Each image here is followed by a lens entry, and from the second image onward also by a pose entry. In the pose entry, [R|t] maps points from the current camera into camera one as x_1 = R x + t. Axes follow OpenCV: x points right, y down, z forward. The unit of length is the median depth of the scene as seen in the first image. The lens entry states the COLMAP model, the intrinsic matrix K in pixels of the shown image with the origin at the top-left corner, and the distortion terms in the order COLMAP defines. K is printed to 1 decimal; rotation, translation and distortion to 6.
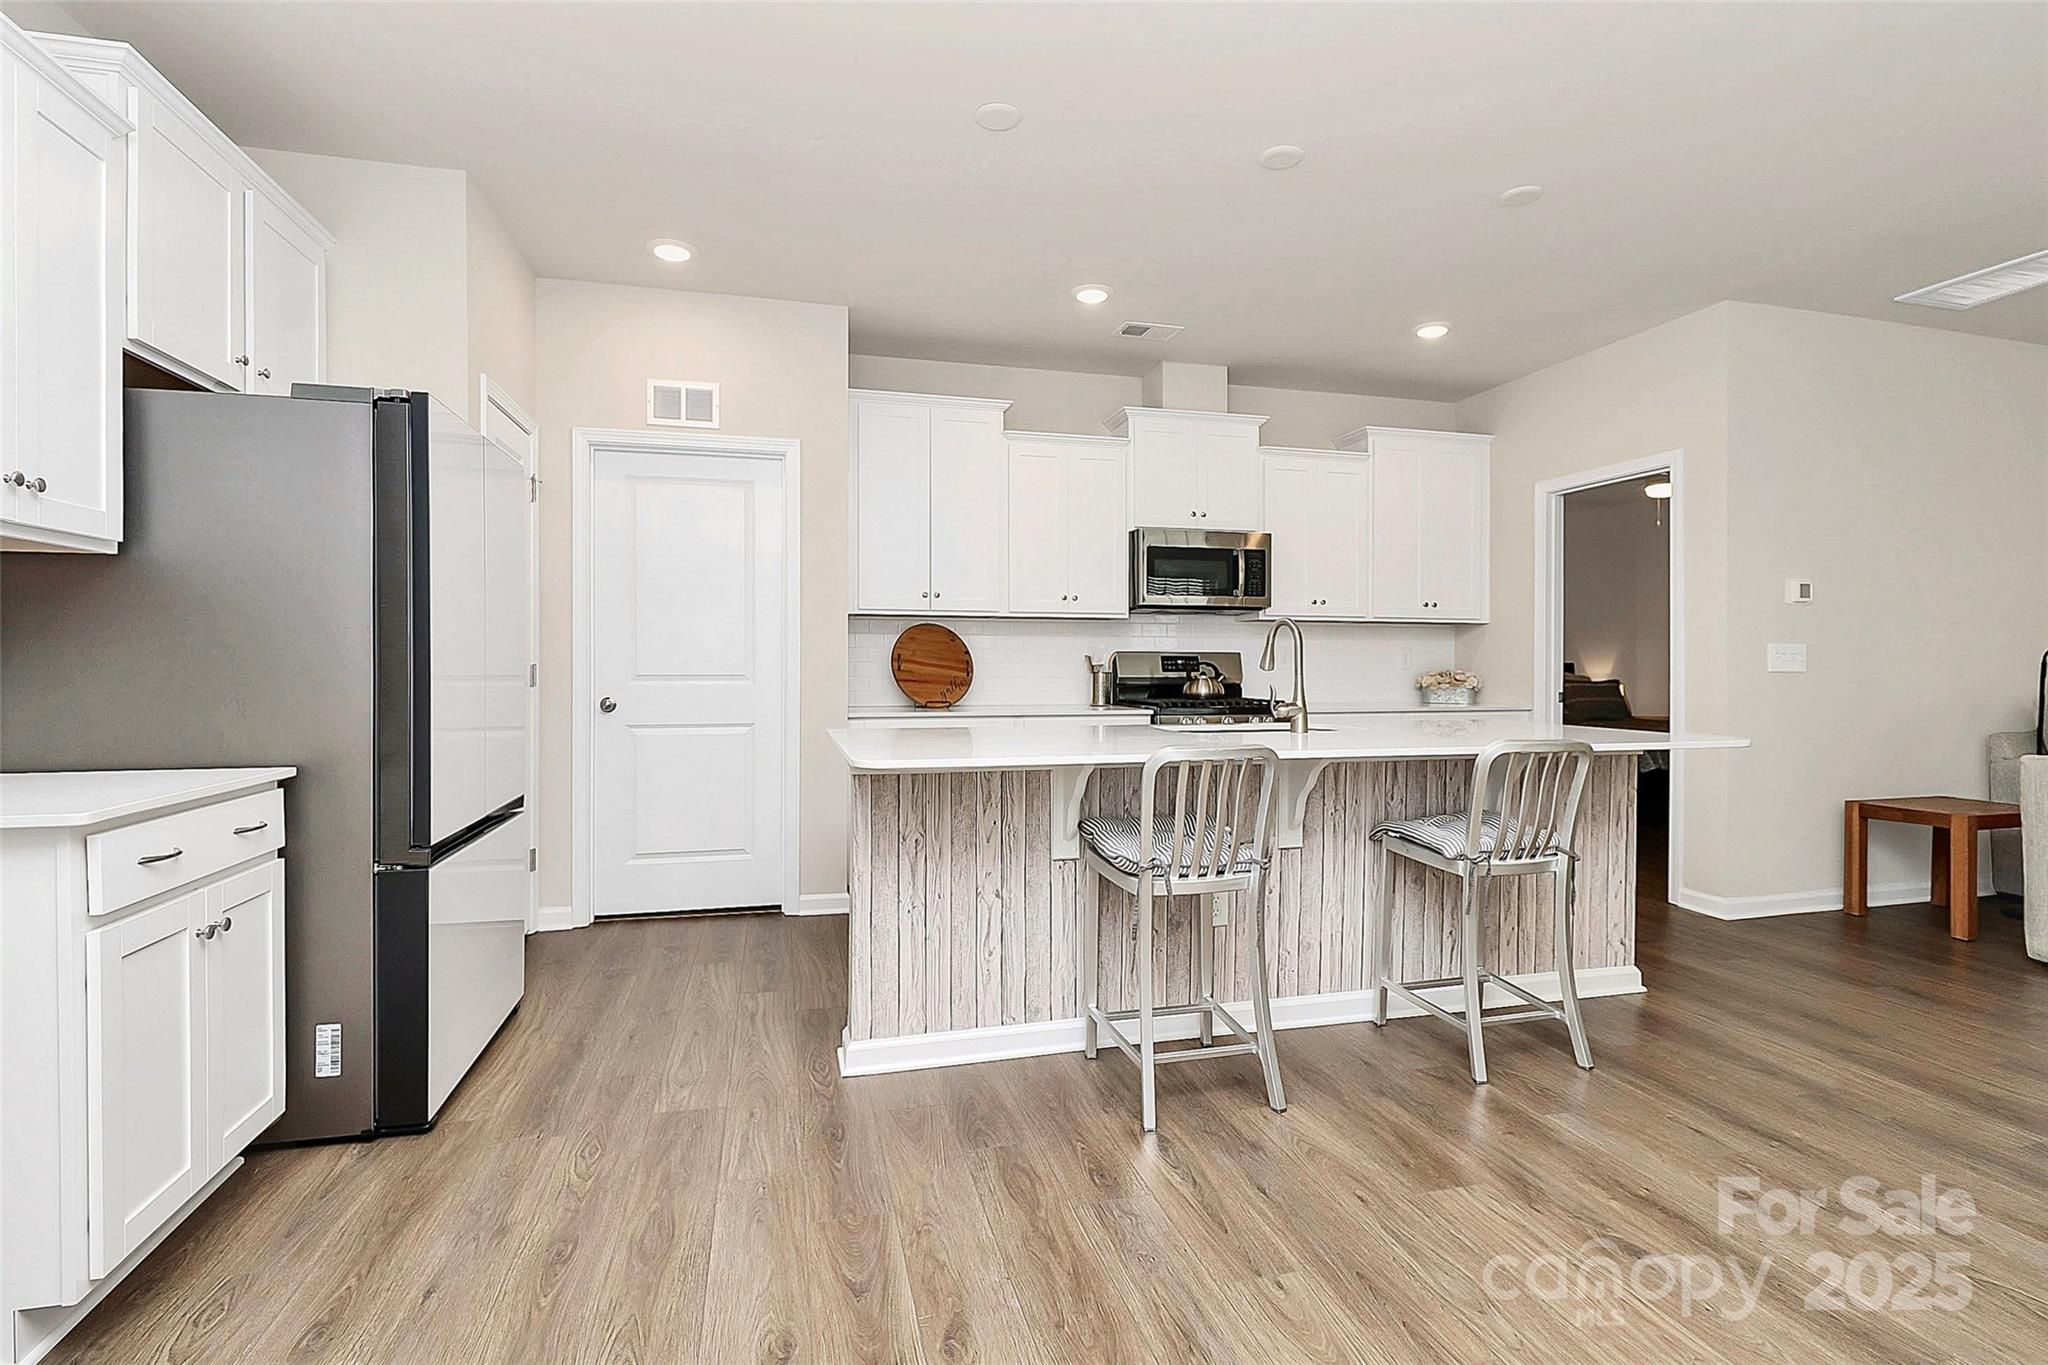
lens RADIAL K [[963.9, 0, 1022.5], [0, 963.9, 663.7], [0, 0, 1]] dist [0.002701, -0.011450]
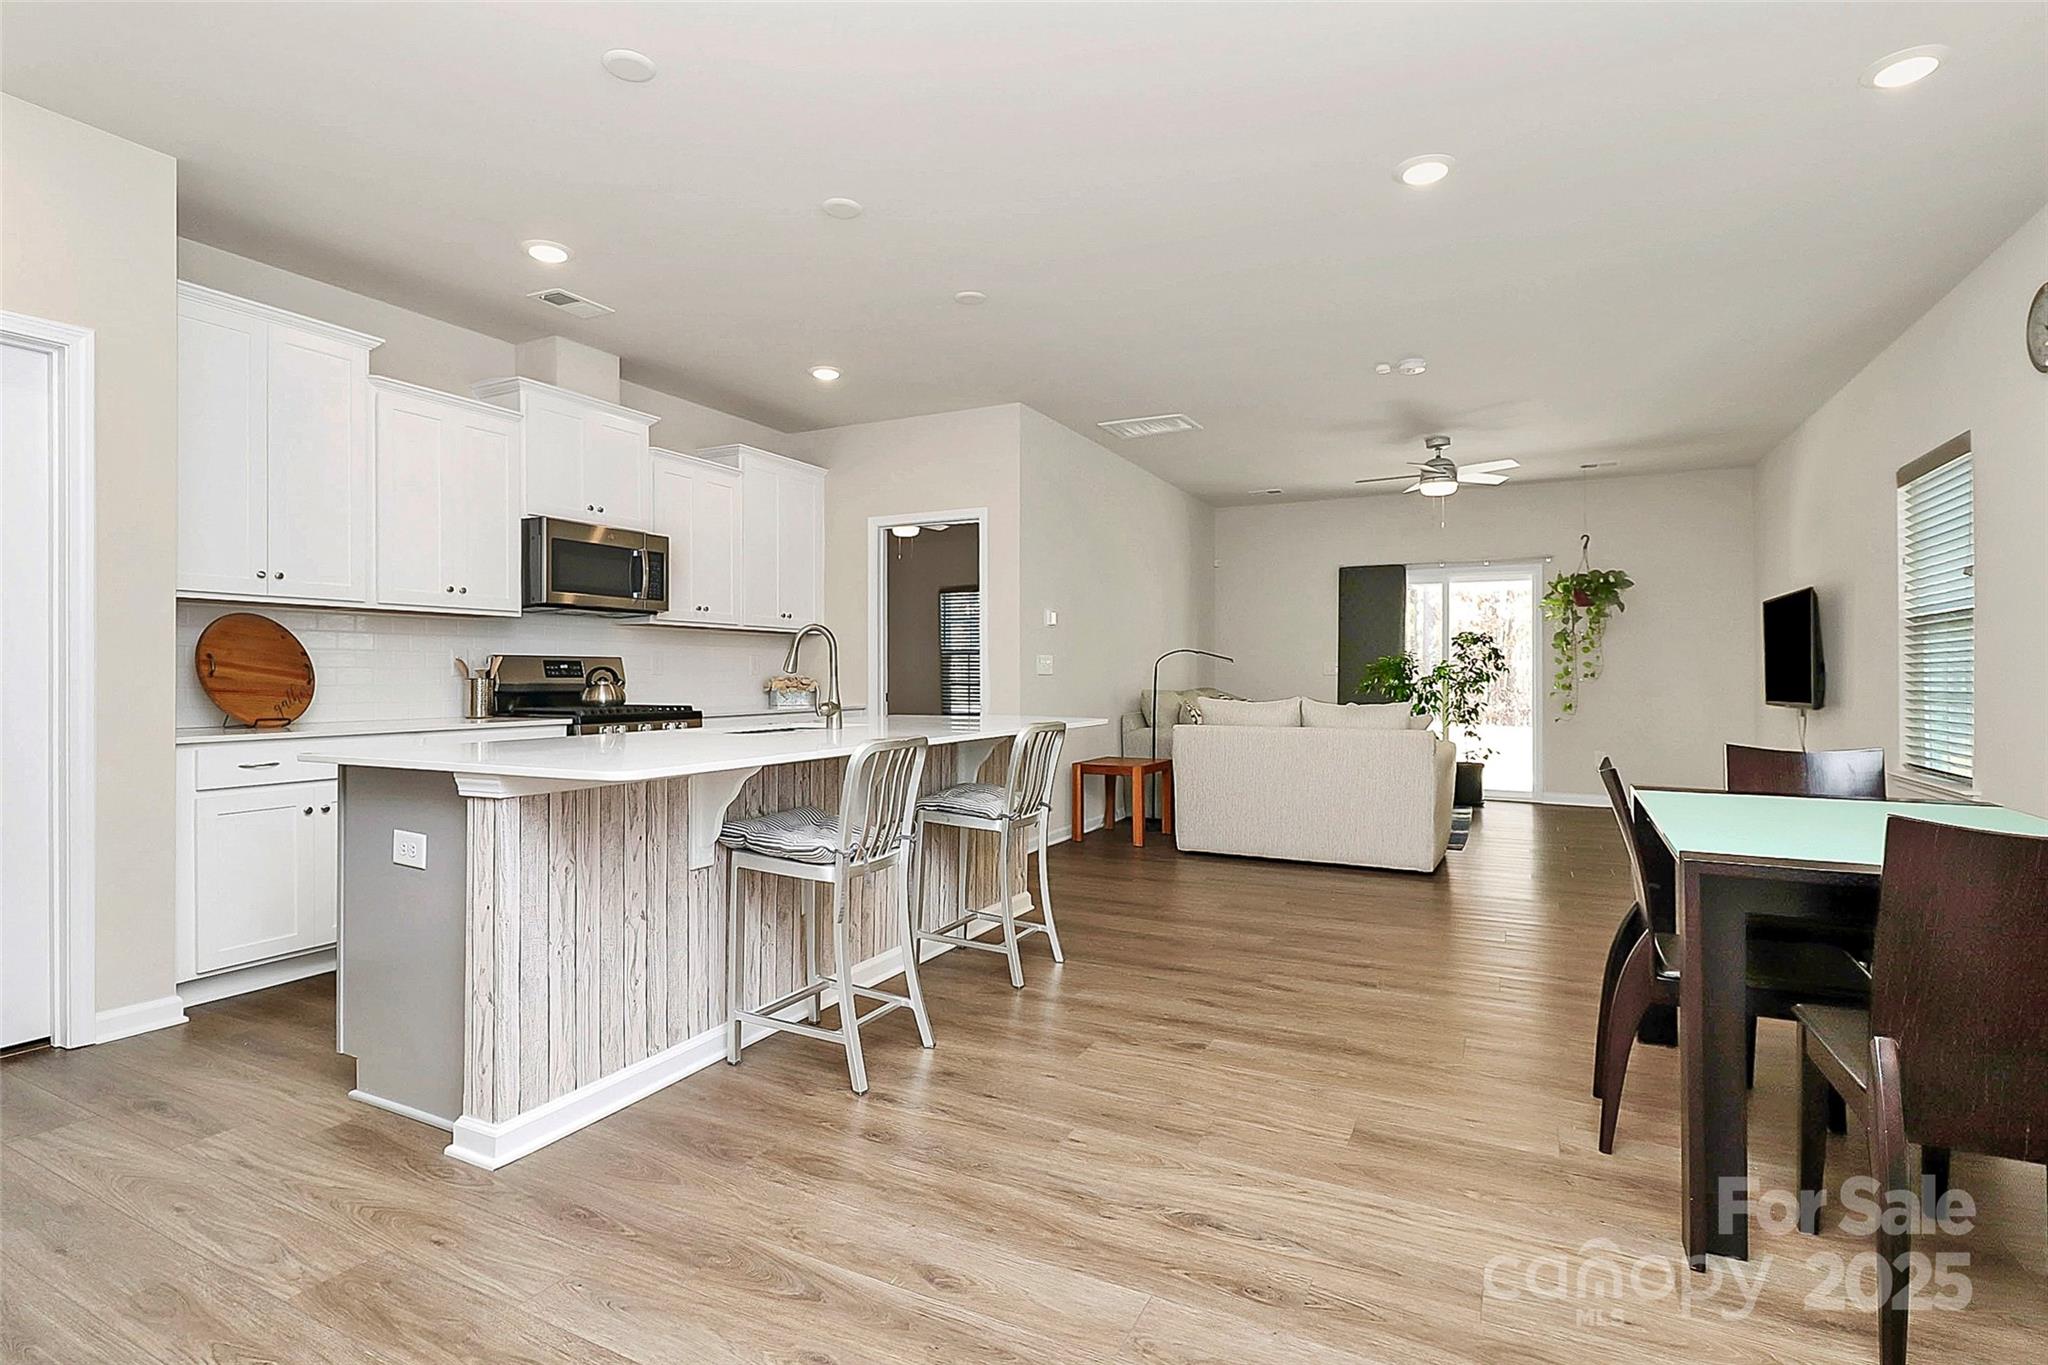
lens RADIAL K [[991.6, 0, 1020.5], [0, 991.6, 671.0], [0, 0, 1]] dist [0.001313, -0.011942]
pose [[0.659573, 0.000616, 0.751640, -0.319431], [0.001630, 0.999996, -0.002249, 0.005942], [-0.751639, 0.002709, 0.659569, 0.069494]]
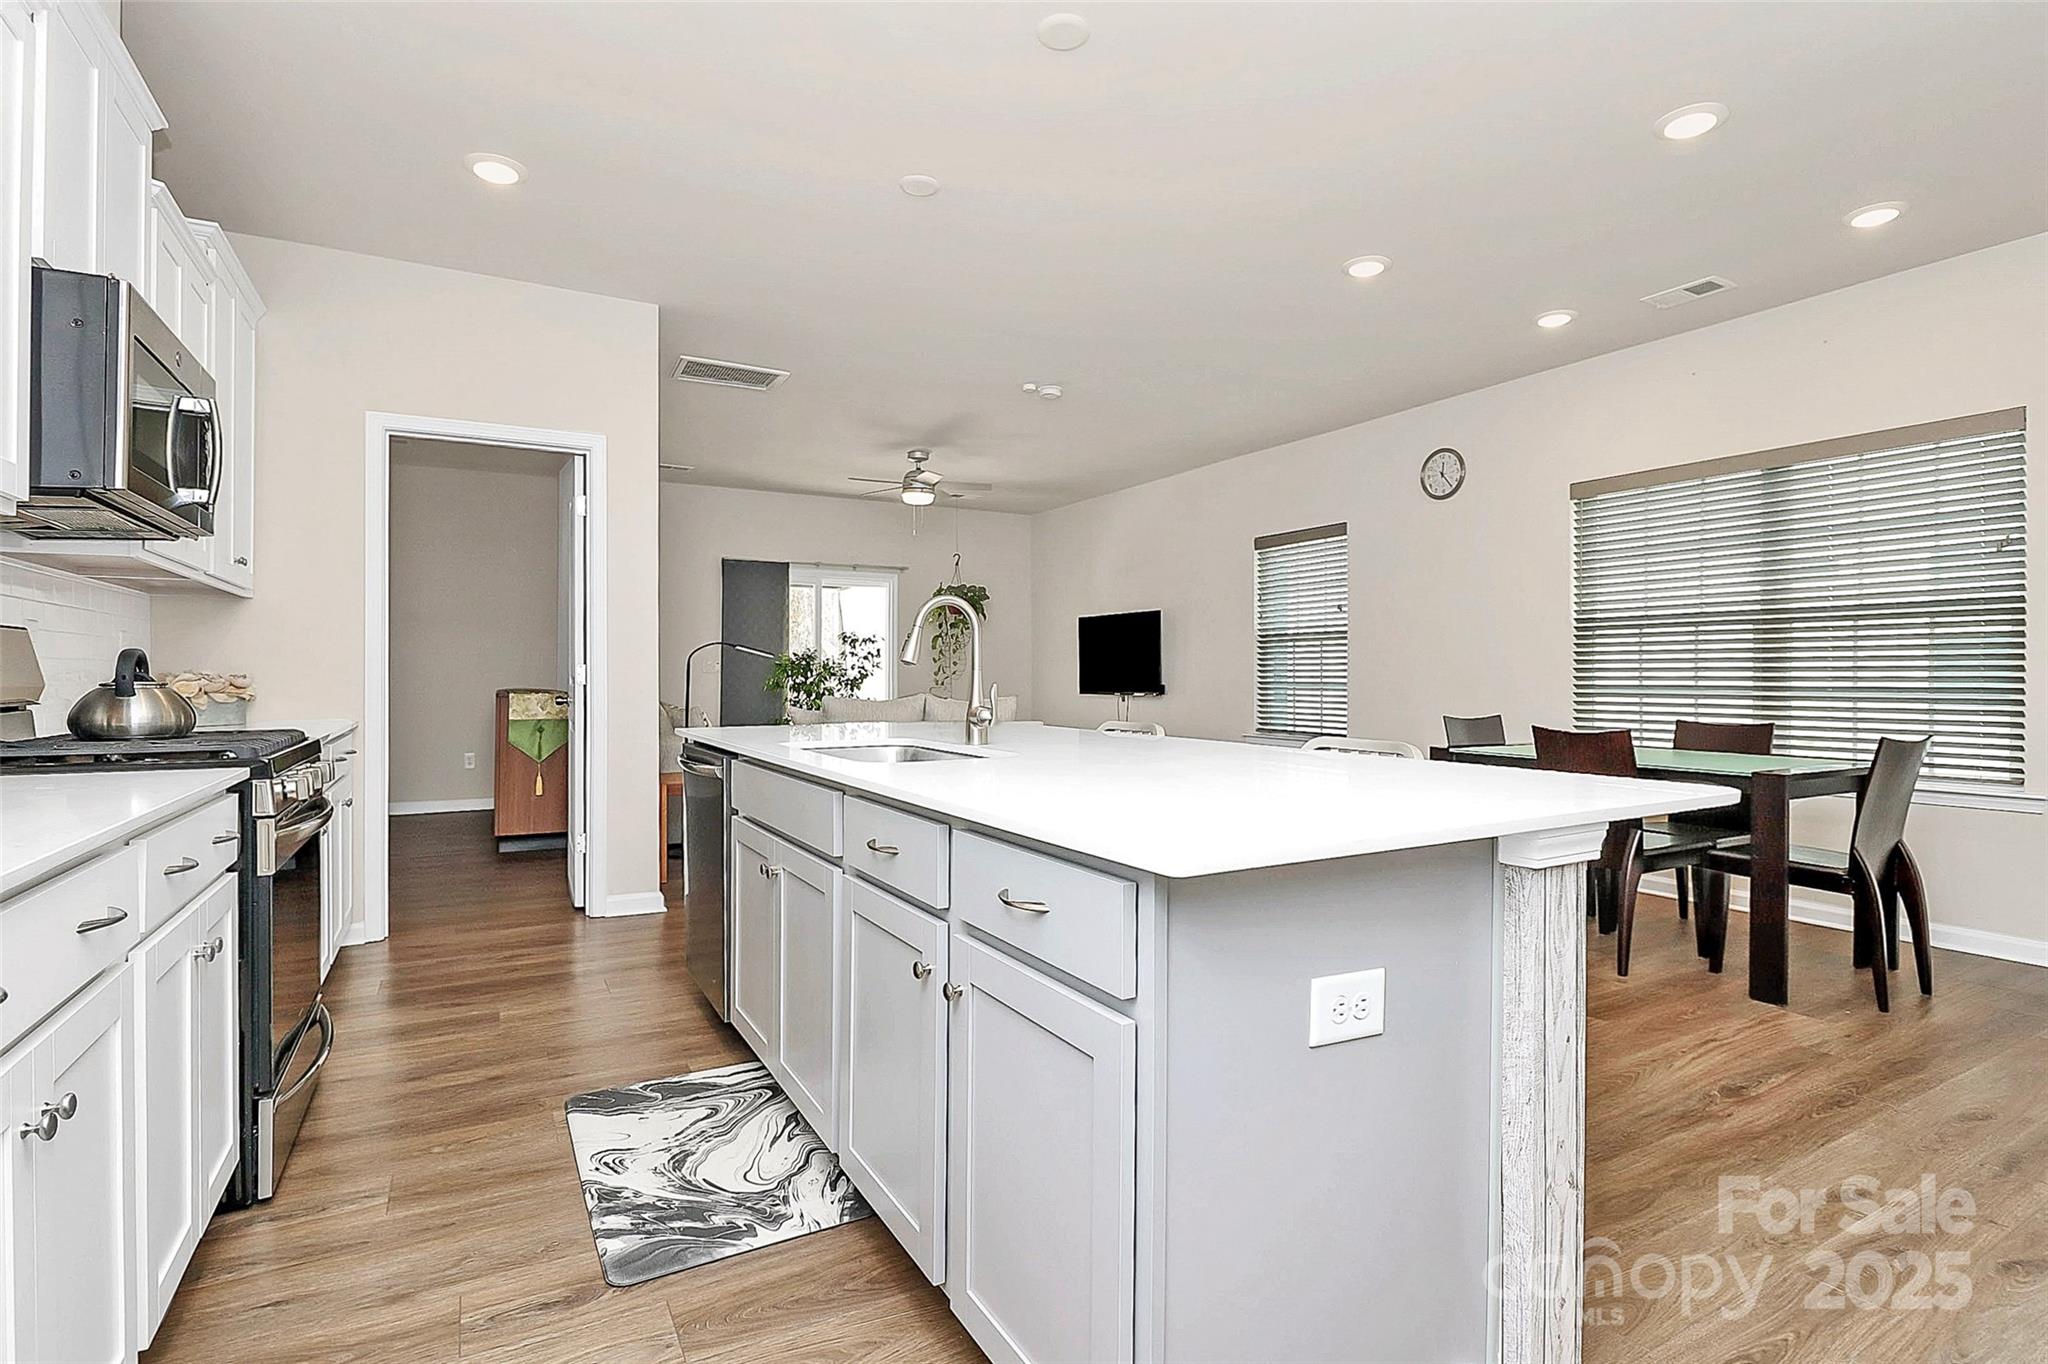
lens RADIAL K [[983.7, 0, 1029.2], [0, 983.7, 678.9], [0, 0, 1]] dist [-0.001291, -0.012394]
pose [[-0.259417, -0.006971, 0.965740, -0.373602], [-0.000425, 0.999975, 0.007104, 0.009765], [-0.965765, 0.001433, -0.259413, 0.875762]]
